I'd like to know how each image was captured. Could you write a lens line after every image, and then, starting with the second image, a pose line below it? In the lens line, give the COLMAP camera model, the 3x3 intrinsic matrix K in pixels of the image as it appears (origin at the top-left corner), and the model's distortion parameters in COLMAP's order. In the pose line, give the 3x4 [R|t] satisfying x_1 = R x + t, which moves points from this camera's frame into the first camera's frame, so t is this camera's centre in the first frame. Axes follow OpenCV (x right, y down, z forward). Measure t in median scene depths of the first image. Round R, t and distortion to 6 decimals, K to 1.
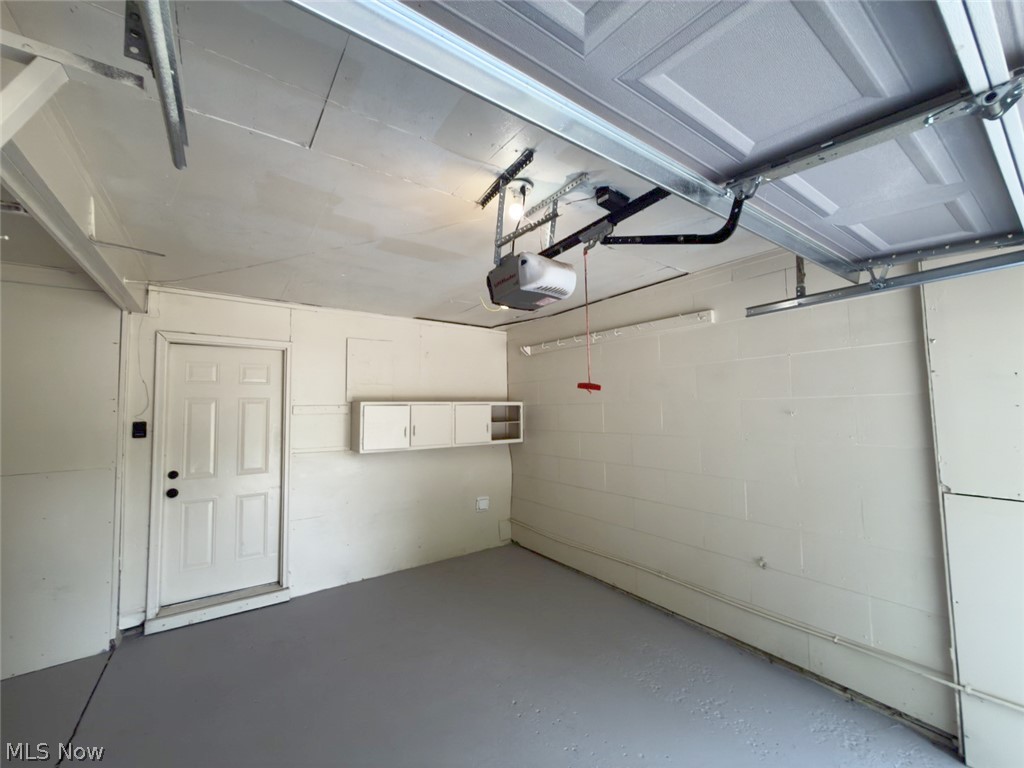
lens RADIAL K [[410.0, 0, 512.0], [0, 410.0, 384.0], [0, 0, 1]] dist [-0.000369, 0.000018]
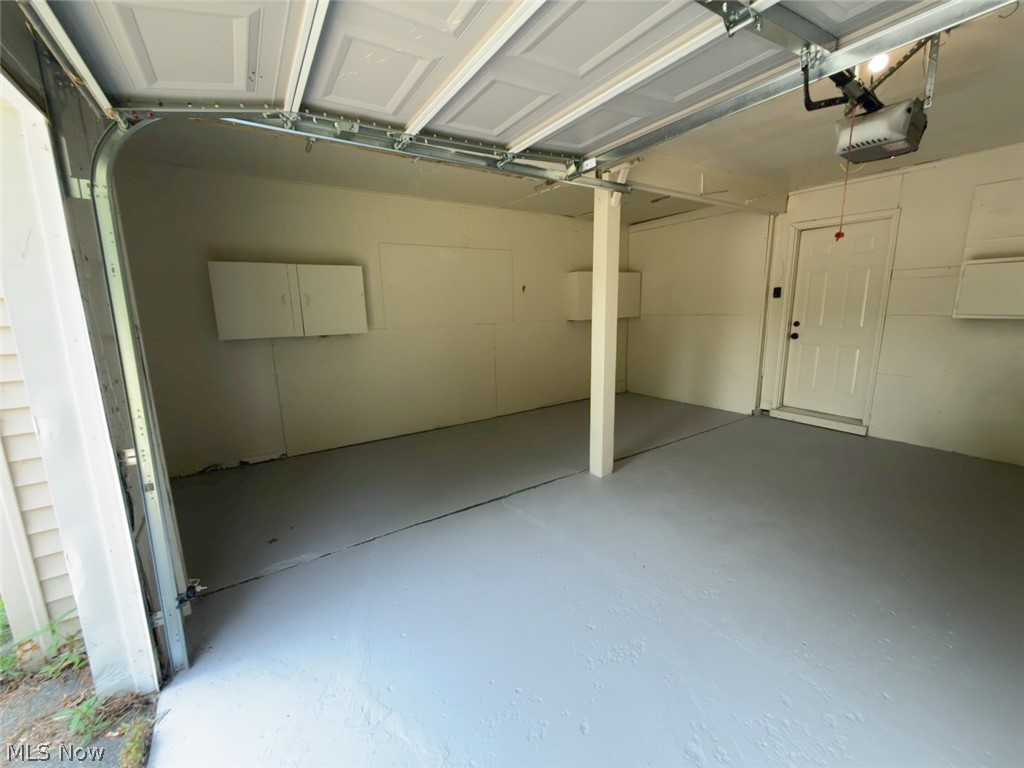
lens RADIAL K [[410.0, 0, 512.0], [0, 410.0, 384.0], [0, 0, 1]] dist [-0.000369, 0.000018]
pose [[-0.038889, 0.204854, -0.978020, 0.733566], [0.082653, 0.976066, 0.201158, 0.052232], [0.995819, -0.073013, -0.054890, 0.041224]]
